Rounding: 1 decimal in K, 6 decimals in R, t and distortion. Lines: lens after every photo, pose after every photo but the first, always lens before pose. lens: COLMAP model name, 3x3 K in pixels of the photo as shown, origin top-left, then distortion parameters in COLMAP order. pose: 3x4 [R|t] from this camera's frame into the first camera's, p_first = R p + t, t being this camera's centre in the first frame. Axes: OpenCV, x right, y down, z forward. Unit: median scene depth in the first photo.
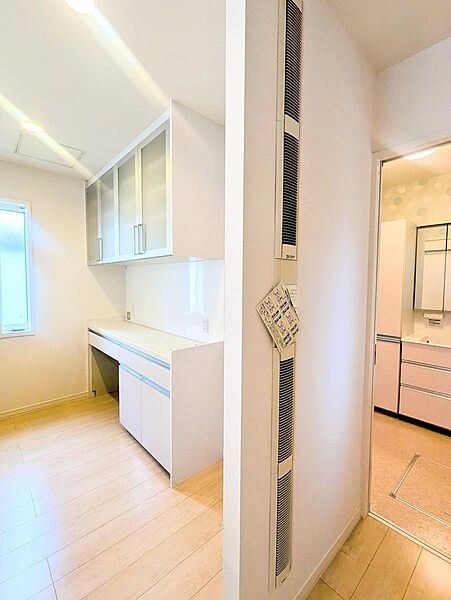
lens RADIAL K [[270.7, 0, 228.0], [0, 270.7, 299.5], [0, 0, 1]] dist [0.000018, -0.000497]
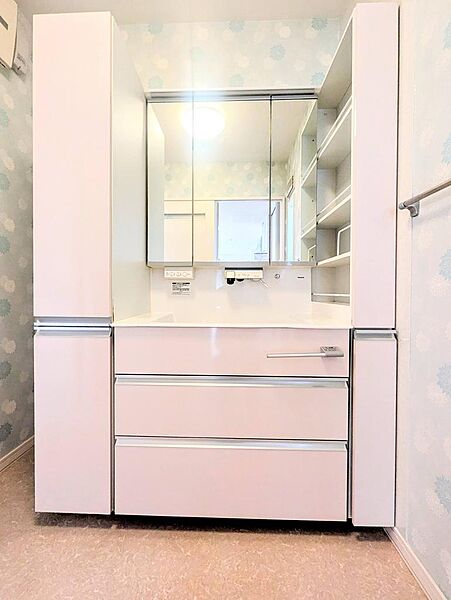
lens RADIAL K [[253.2, 0, 224.4], [0, 253.2, 295.0], [0, 0, 1]] dist [0.004594, -0.003461]
pose [[0.692802, -0.013613, 0.721000, 0.465750], [0.043137, 0.998814, -0.022591, 0.117163], [-0.719837, 0.046753, 0.692567, 0.598259]]
